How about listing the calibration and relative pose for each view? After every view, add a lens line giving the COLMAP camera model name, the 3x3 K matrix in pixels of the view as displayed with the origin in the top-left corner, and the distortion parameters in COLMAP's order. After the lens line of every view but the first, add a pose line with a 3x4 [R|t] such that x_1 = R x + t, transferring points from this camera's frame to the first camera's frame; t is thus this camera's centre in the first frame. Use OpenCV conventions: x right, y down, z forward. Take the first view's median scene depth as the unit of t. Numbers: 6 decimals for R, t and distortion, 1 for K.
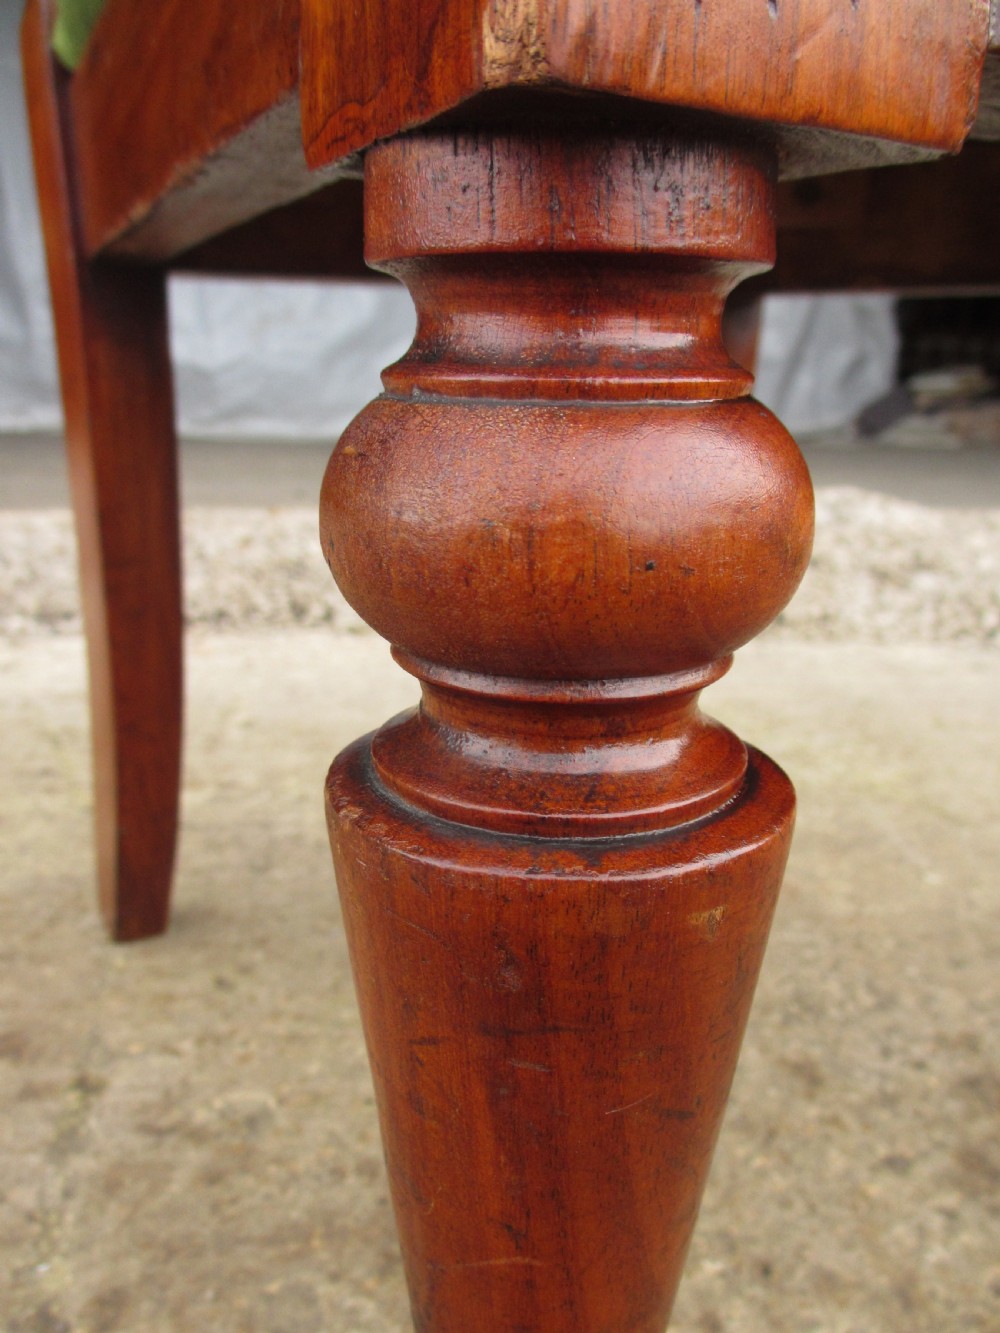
lens RADIAL K [[1100.2, 0, 496.3], [0, 1100.2, 671.6], [0, 0, 1]] dist [-0.047481, 0.015017]
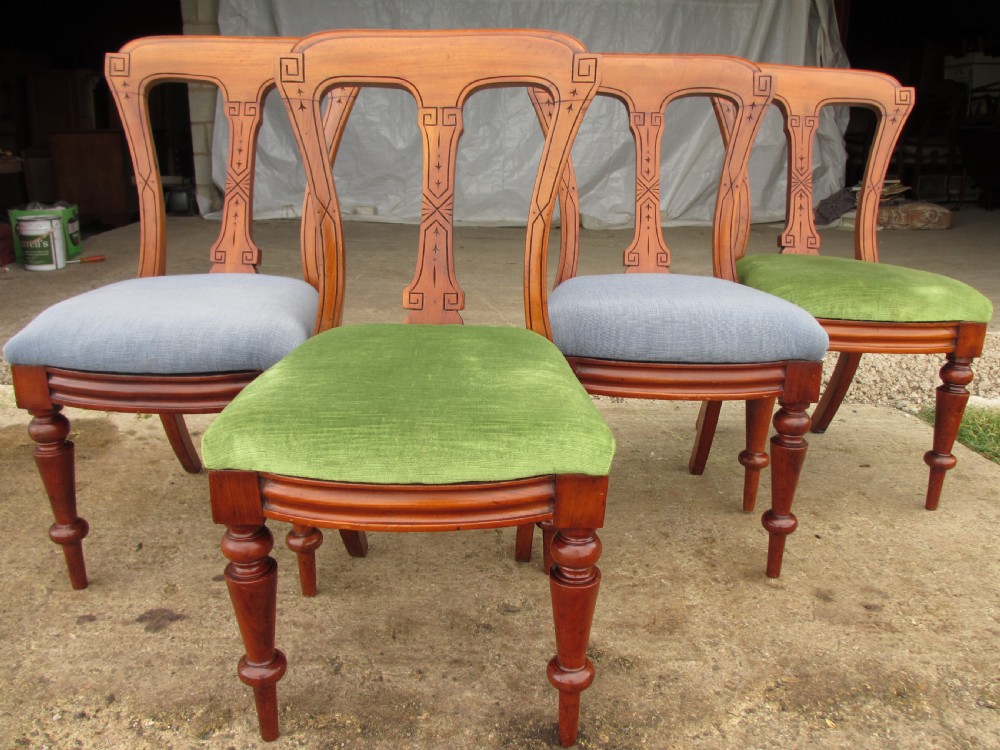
lens RADIAL K [[825.4, 0, 500.0], [0, 825.4, 375.0], [0, 0, 1]] dist [-0.047481, 0.015017]
pose [[0.995972, 0.017072, -0.088019, -0.093791], [-0.013816, 0.999202, 0.037478, -0.392051], [0.088589, -0.036111, 0.995414, -2.406431]]
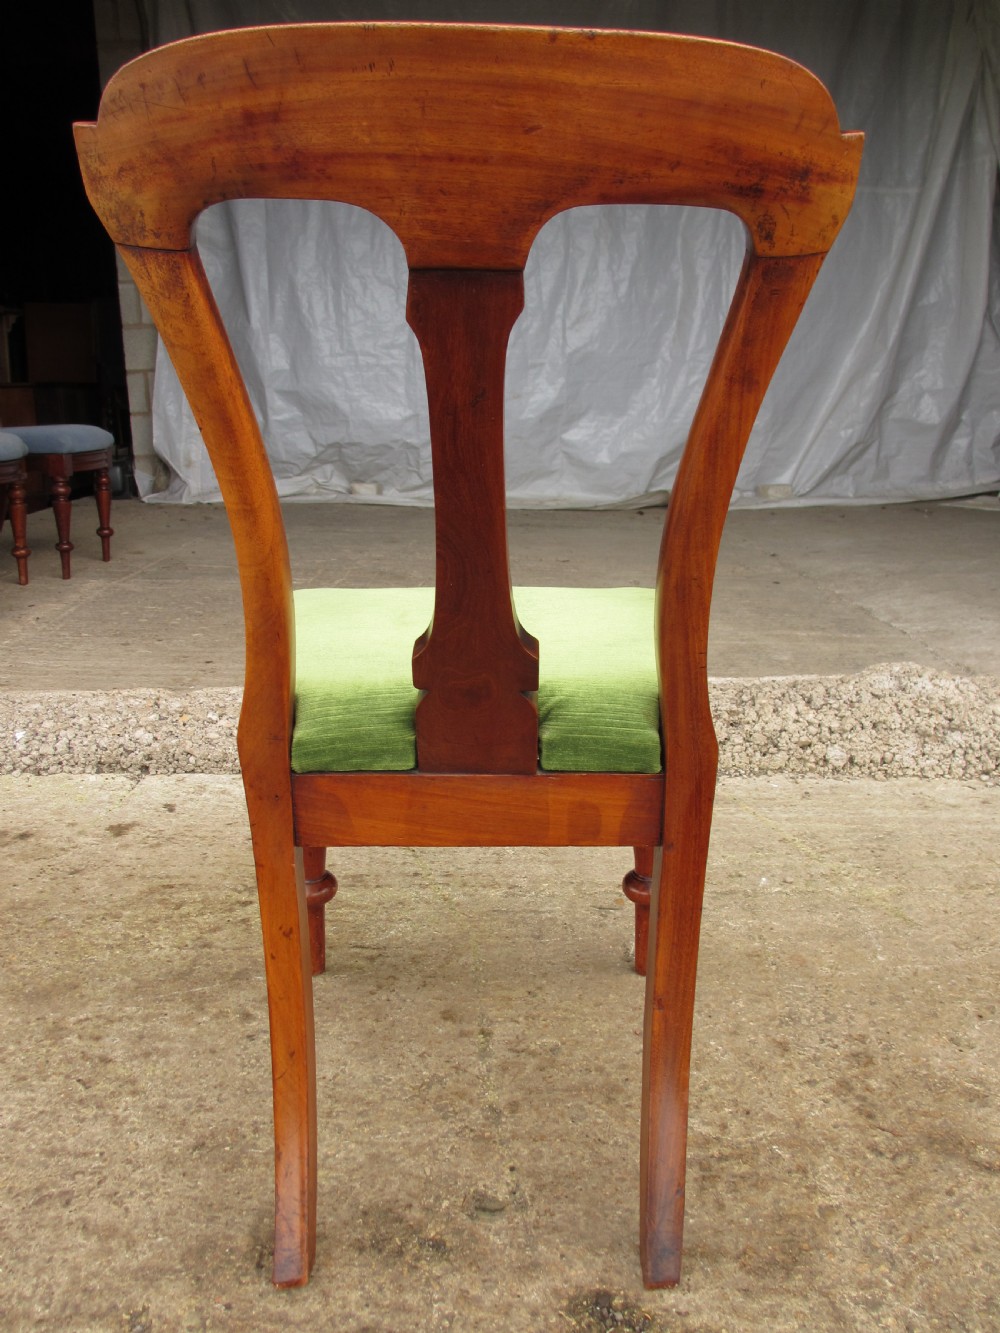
lens RADIAL K [[1119.3, 0, 495.7], [0, 1119.3, 625.8], [0, 0, 1]] dist [-0.052939, 0.016482]
pose [[0.987923, 0.008347, -0.154719, 0.036915], [-0.014424, 0.999166, -0.038195, -0.478120], [0.154272, 0.039965, 0.987220, -1.628480]]
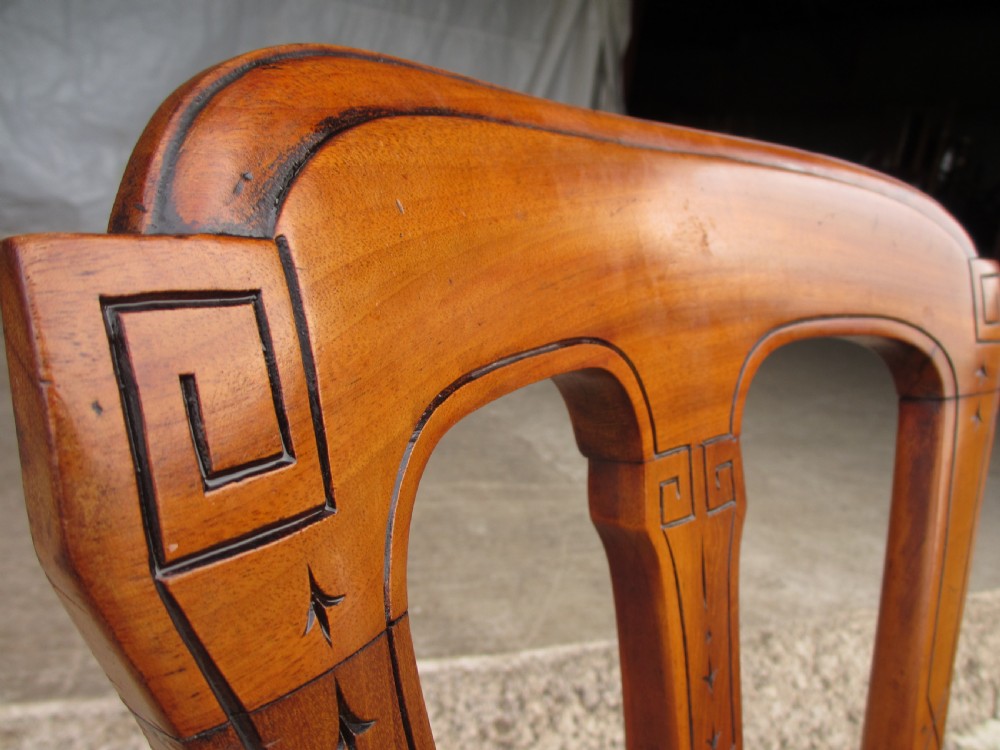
lens RADIAL K [[825.4, 0, 500.0], [0, 825.4, 375.0], [0, 0, 1]] dist [-0.047481, 0.015017]
pose [[0.961783, 0.061703, 0.266770, -0.469427], [-0.066178, 0.997777, 0.007809, -1.431694], [-0.265695, -0.025164, 0.963729, 0.433871]]
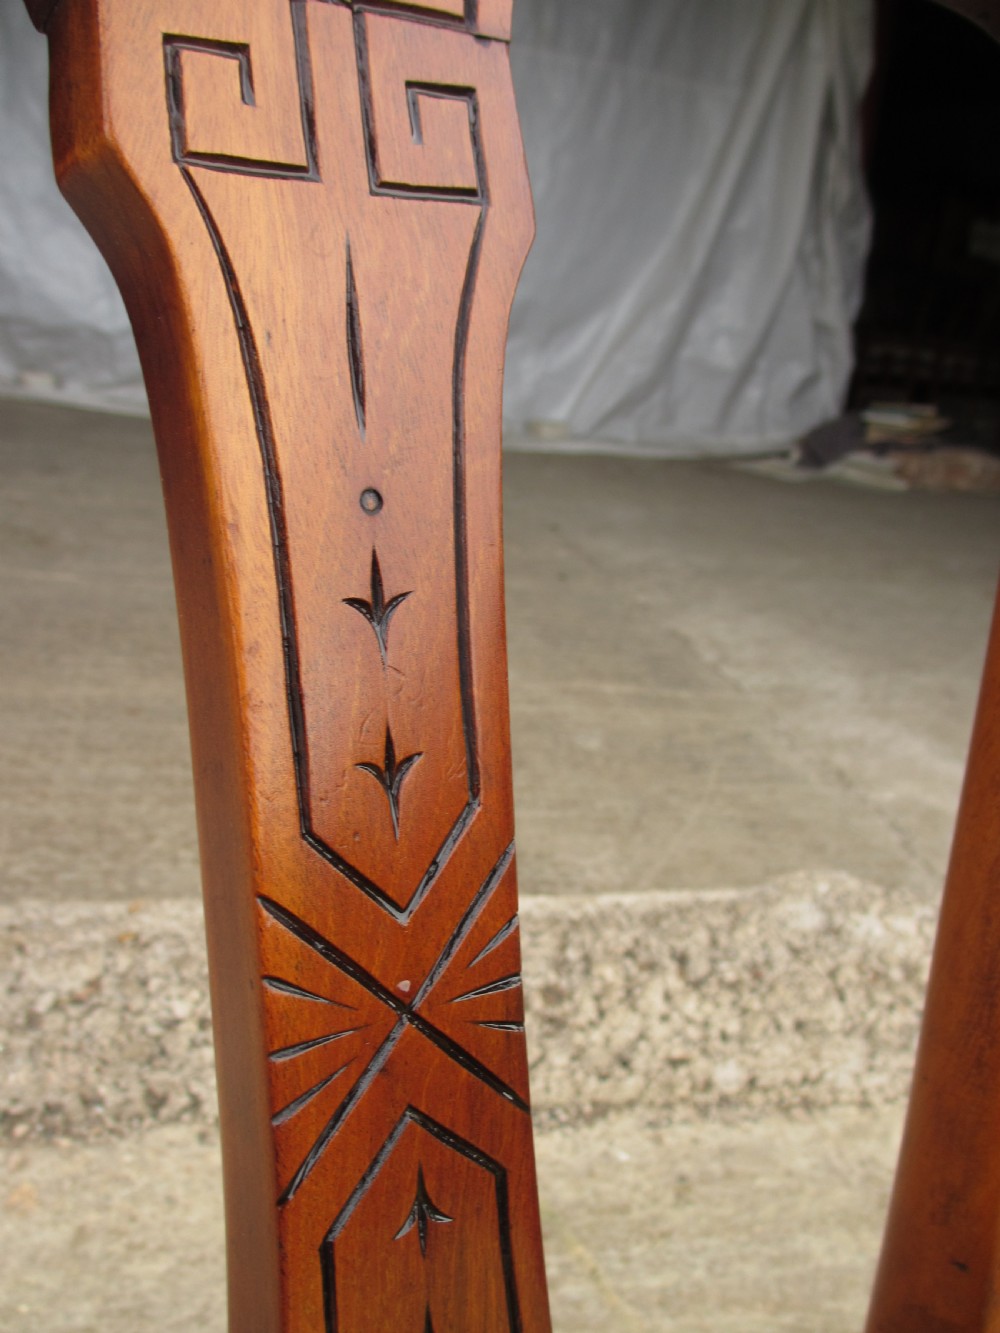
lens RADIAL K [[1095.7, 0, 496.5], [0, 1095.7, 662.2], [0, 0, 1]] dist [-0.070235, 0.004168]
pose [[0.993293, 0.074293, 0.088598, -0.083736], [-0.082172, 0.992647, 0.088880, -1.200144], [-0.081343, -0.095564, 0.992094, 0.686609]]
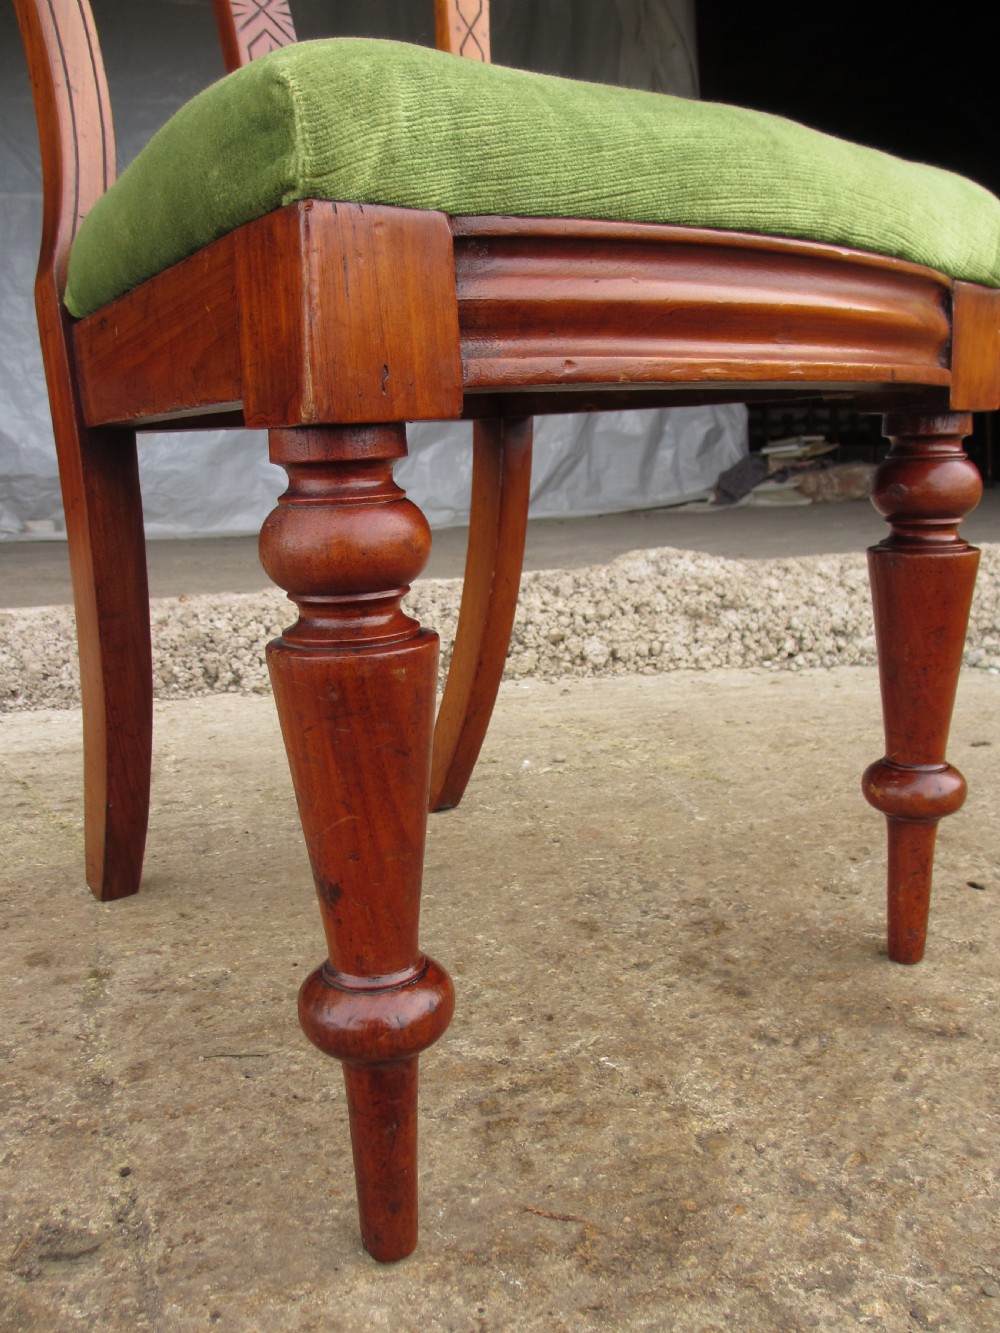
lens RADIAL K [[1110.9, 0, 496.3], [0, 1110.9, 663.6], [0, 0, 1]] dist [-0.043420, 0.013329]
pose [[0.993264, -0.072581, 0.090321, 0.051691], [0.079777, 0.993694, -0.078795, 0.131242], [-0.084033, 0.085470, 0.992791, -0.575179]]
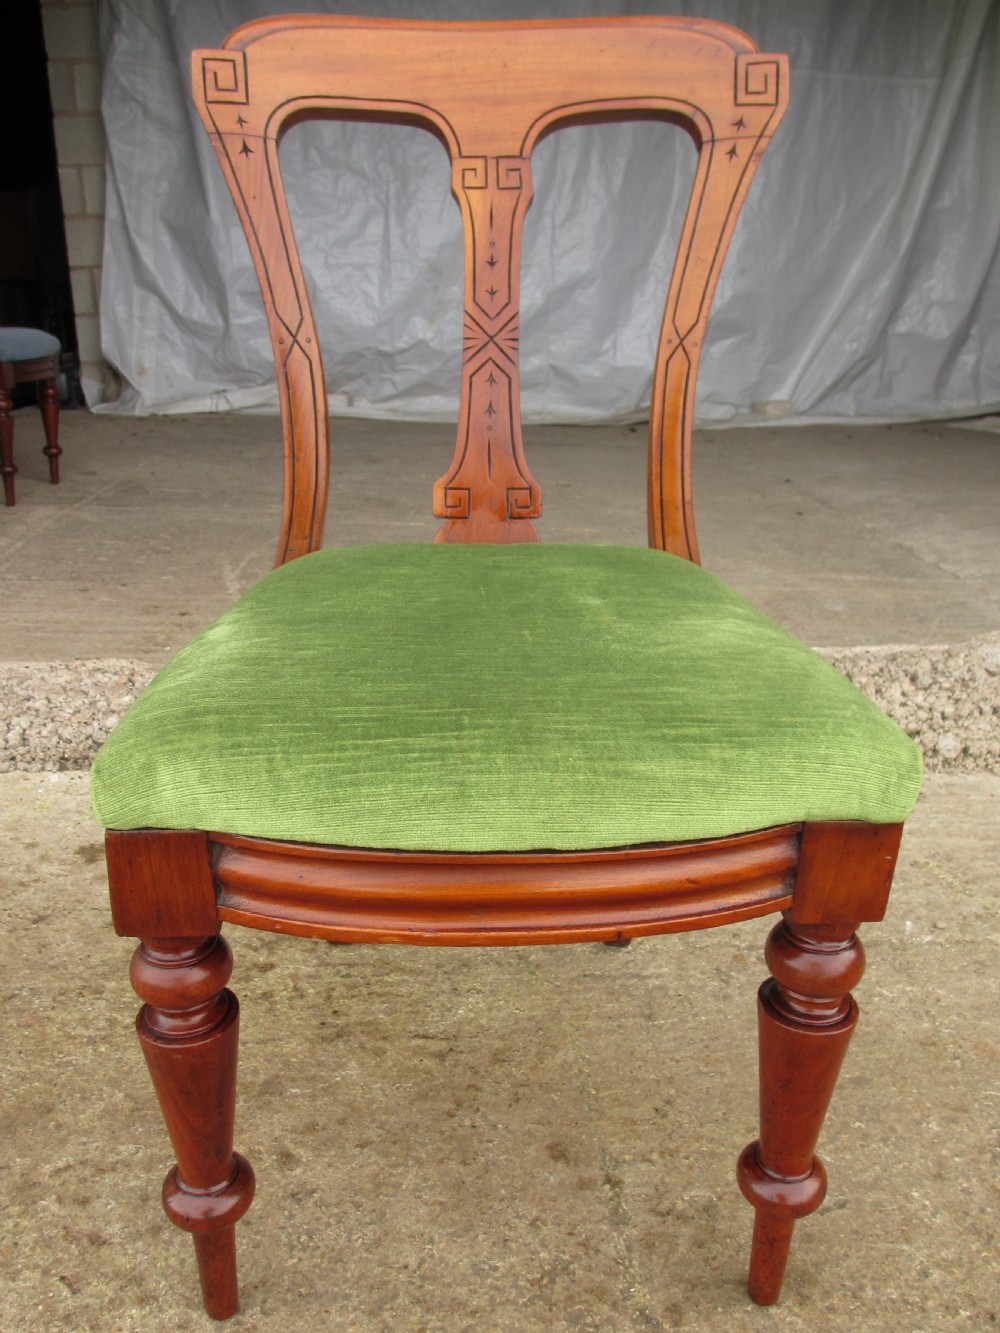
lens RADIAL K [[1100.2, 0, 496.3], [0, 1100.2, 671.6], [0, 0, 1]] dist [-0.047481, 0.015017]
pose [[0.993742, 0.031036, -0.107297, -0.418925], [-0.021710, 0.995970, 0.087018, -0.679745], [0.109566, -0.084144, 0.990412, -0.836462]]
